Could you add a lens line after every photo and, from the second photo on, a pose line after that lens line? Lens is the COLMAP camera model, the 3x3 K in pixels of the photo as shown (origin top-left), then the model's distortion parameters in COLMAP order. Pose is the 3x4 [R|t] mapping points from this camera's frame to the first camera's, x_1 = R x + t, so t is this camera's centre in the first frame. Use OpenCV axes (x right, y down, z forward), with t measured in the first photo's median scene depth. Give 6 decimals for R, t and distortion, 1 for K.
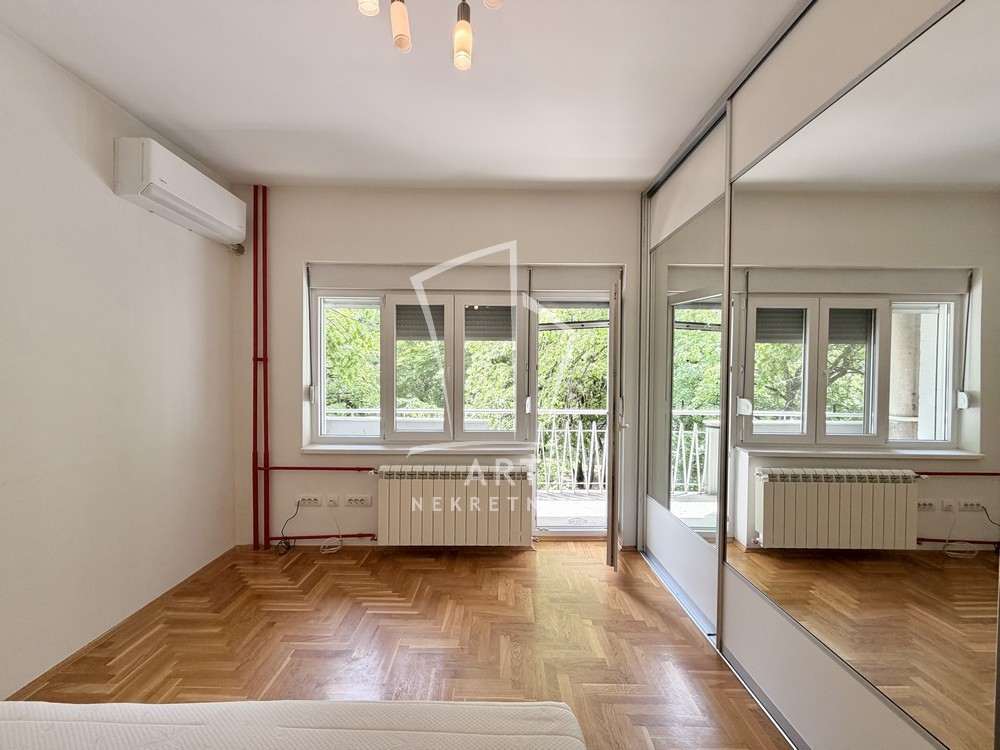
lens RADIAL K [[396.1, 0, 496.3], [0, 396.1, 375.4], [0, 0, 1]] dist [0.001677, 0.000170]
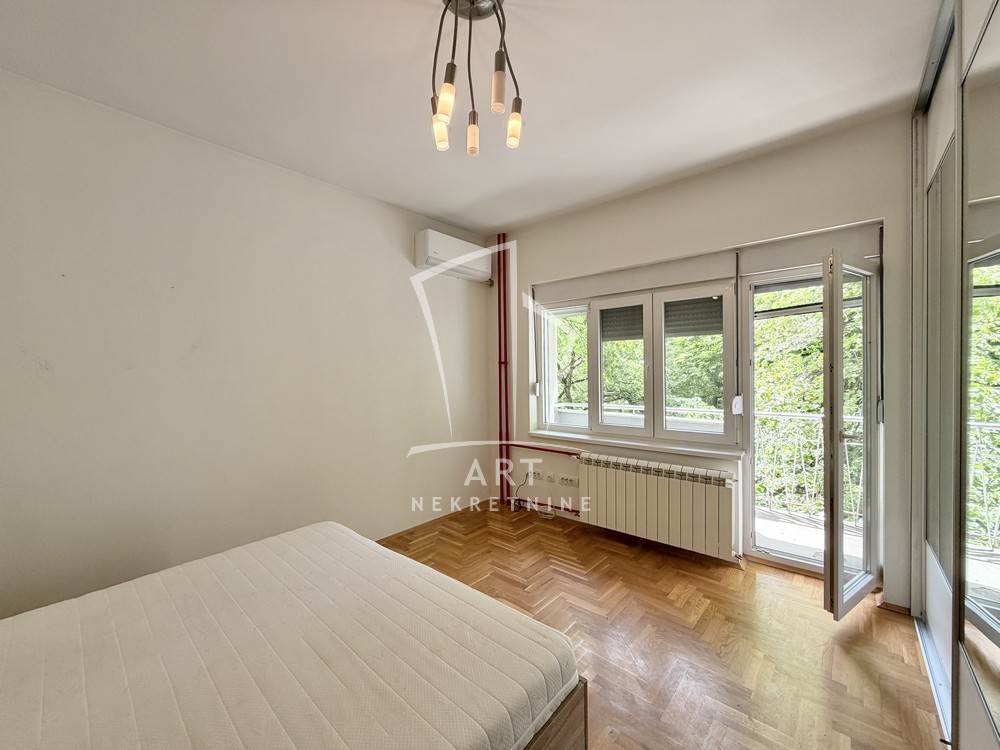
lens RADIAL K [[396.1, 0, 496.3], [0, 396.1, 375.4], [0, 0, 1]] dist [0.001677, 0.000170]
pose [[0.752829, -0.008928, -0.658156, 0.278696], [0.011541, 0.999933, -0.000363, 0.002510], [0.658115, -0.007323, 0.752882, -0.025481]]
